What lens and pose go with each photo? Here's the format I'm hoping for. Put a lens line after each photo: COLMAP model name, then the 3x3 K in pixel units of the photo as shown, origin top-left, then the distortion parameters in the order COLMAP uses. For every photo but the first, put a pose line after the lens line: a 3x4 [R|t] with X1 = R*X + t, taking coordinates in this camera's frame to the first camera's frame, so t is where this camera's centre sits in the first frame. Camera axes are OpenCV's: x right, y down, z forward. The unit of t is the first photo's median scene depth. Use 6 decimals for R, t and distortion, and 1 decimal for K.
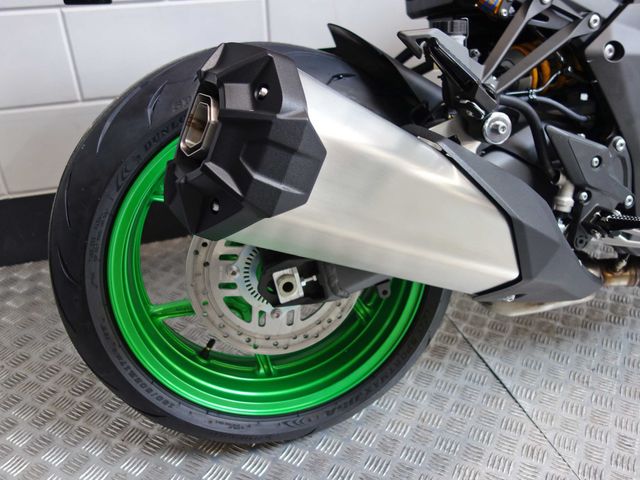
lens RADIAL K [[532.8, 0, 320.0], [0, 532.8, 240.0], [0, 0, 1]] dist [-0.002482, 0.003613]
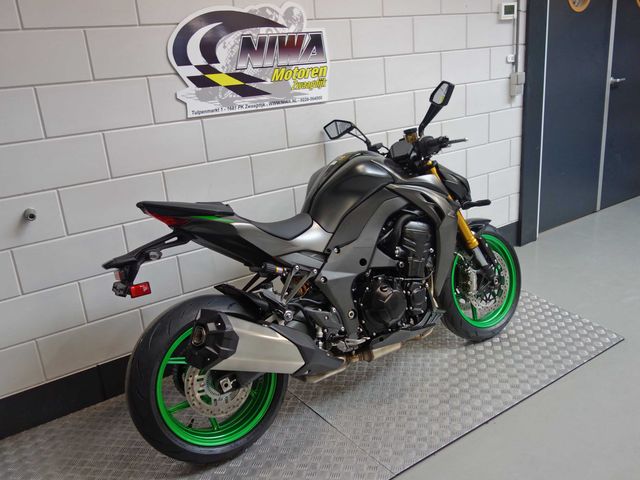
lens RADIAL K [[532.8, 0, 320.0], [0, 532.8, 240.0], [0, 0, 1]] dist [-0.002482, 0.003613]
pose [[0.948014, -0.135989, 0.287707, -0.271087], [0.202023, 0.955729, -0.213939, 0.055150], [-0.245877, 0.260940, 0.933517, -1.729836]]
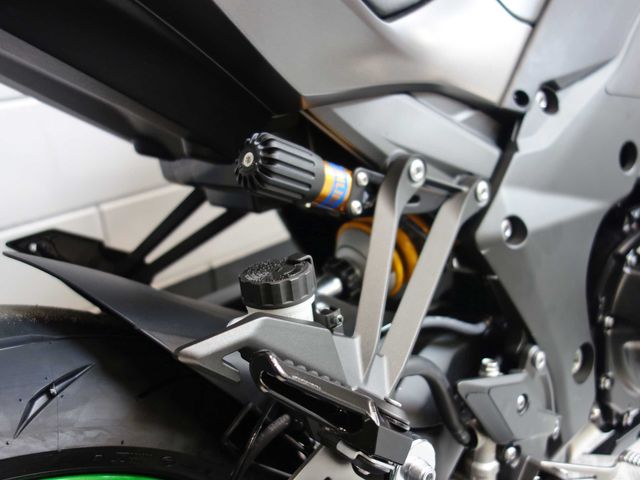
lens RADIAL K [[532.8, 0, 320.0], [0, 532.8, 240.0], [0, 0, 1]] dist [-0.002482, 0.003613]
pose [[0.898837, -0.181362, 0.398999, 0.086155], [0.199374, 0.979916, -0.003722, -0.376614], [-0.390310, 0.082896, 0.916944, 0.492742]]
